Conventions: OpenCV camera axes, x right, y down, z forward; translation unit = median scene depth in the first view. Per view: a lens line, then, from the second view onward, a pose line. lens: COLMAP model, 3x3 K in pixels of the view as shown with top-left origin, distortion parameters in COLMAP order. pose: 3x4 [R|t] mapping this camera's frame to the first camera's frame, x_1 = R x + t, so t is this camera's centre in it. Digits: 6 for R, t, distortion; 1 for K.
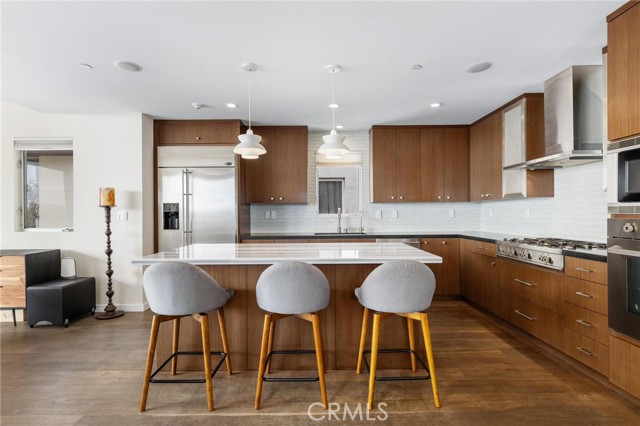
lens RADIAL K [[305.1, 0, 320.0], [0, 305.1, 213.0], [0, 0, 1]] dist [0.001718, 0.000160]
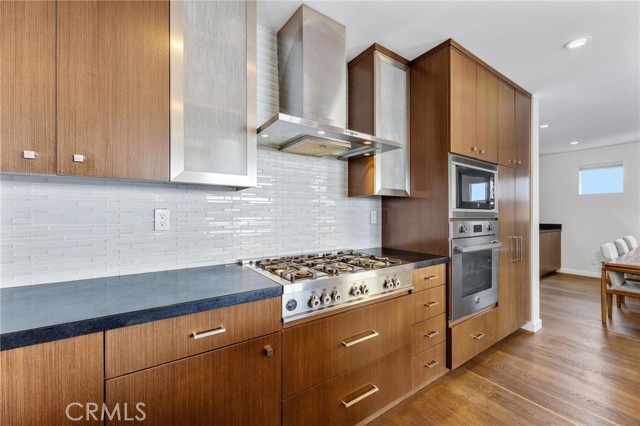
lens RADIAL K [[258.9, 0, 320.5], [0, 258.9, 213.7], [0, 0, 1]] dist [0.000917, 0.000183]
pose [[-0.567062, 0.007003, 0.823645, 0.239803], [0.003608, 0.999975, -0.006018, -0.004894], [-0.823667, -0.000441, -0.567073, 1.035706]]
